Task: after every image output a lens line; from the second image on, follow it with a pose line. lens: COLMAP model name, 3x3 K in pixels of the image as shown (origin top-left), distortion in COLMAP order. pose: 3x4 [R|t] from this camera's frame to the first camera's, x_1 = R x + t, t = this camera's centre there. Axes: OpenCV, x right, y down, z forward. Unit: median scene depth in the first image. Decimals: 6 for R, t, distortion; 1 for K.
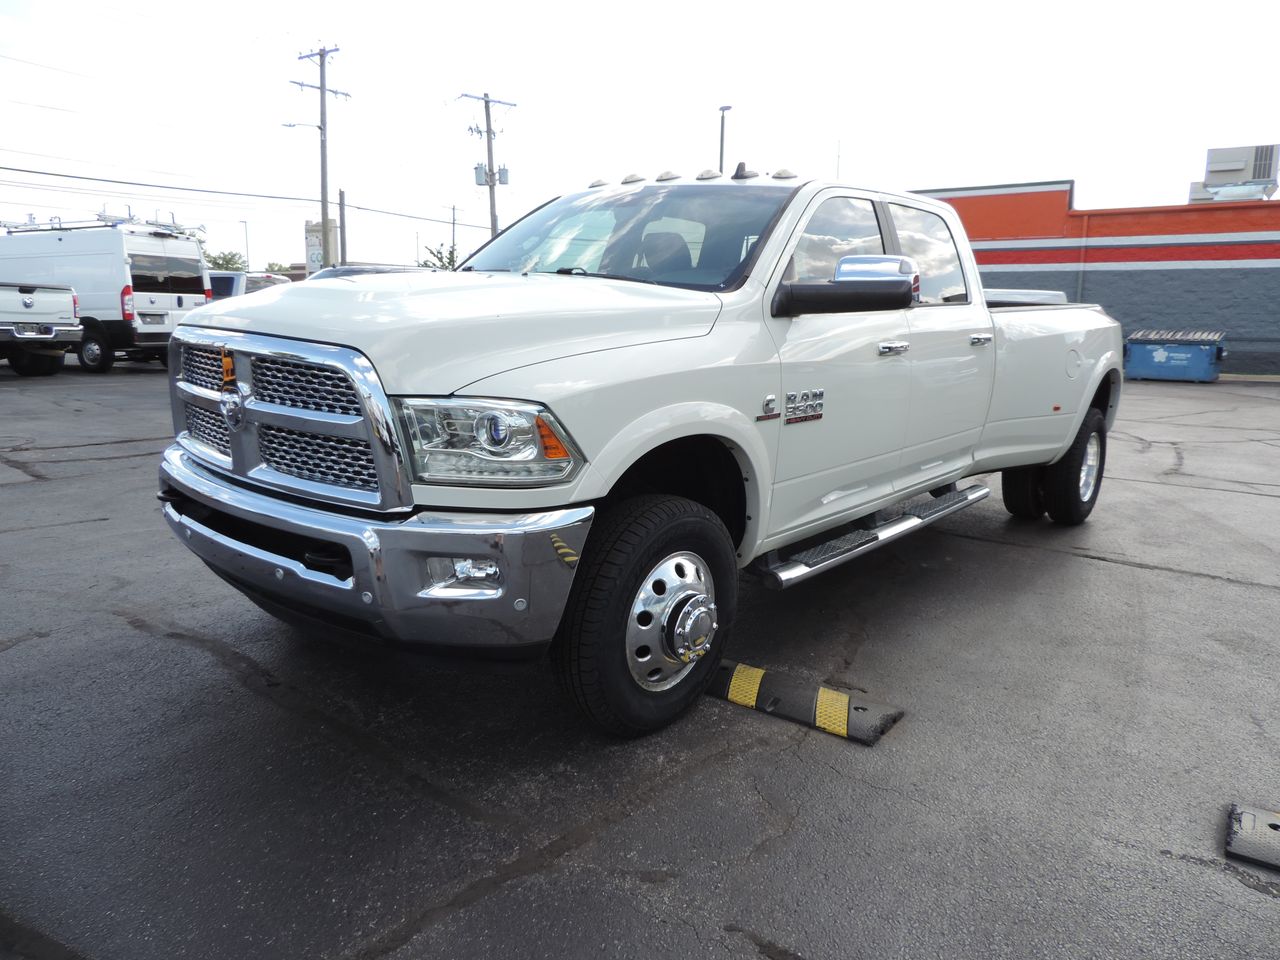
lens RADIAL K [[892.4, 0, 643.2], [0, 892.4, 482.4], [0, 0, 1]] dist [-0.028949, 0.002527]
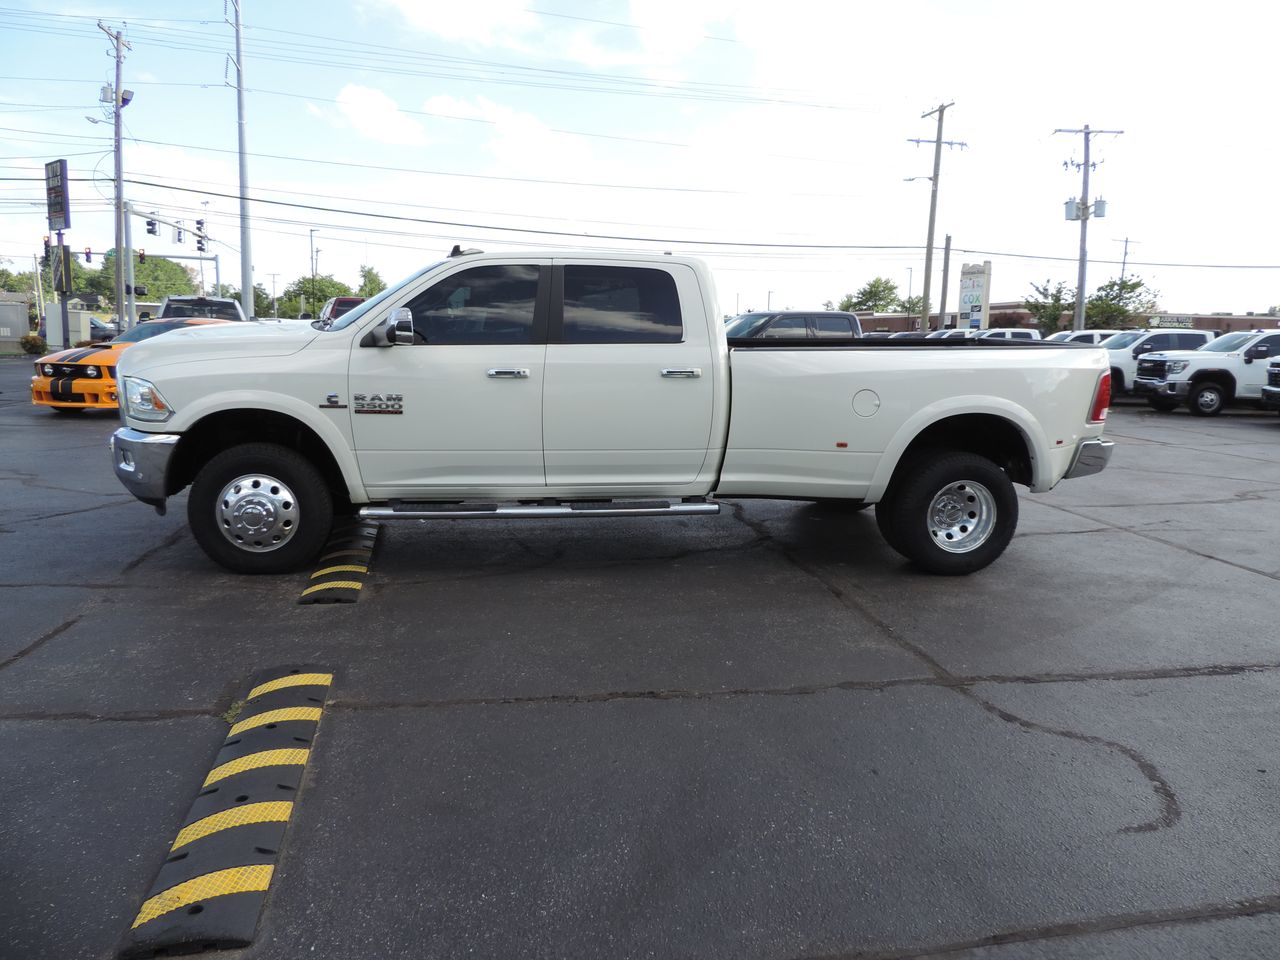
lens RADIAL K [[864.7, 0, 637.0], [0, 864.7, 476.0], [0, 0, 1]] dist [0.124766, -0.230528]
pose [[0.708933, 0.110540, -0.696560, 0.176901], [-0.143945, 0.989530, 0.010530, -0.004558], [0.690431, 0.092801, 0.717422, 0.024648]]
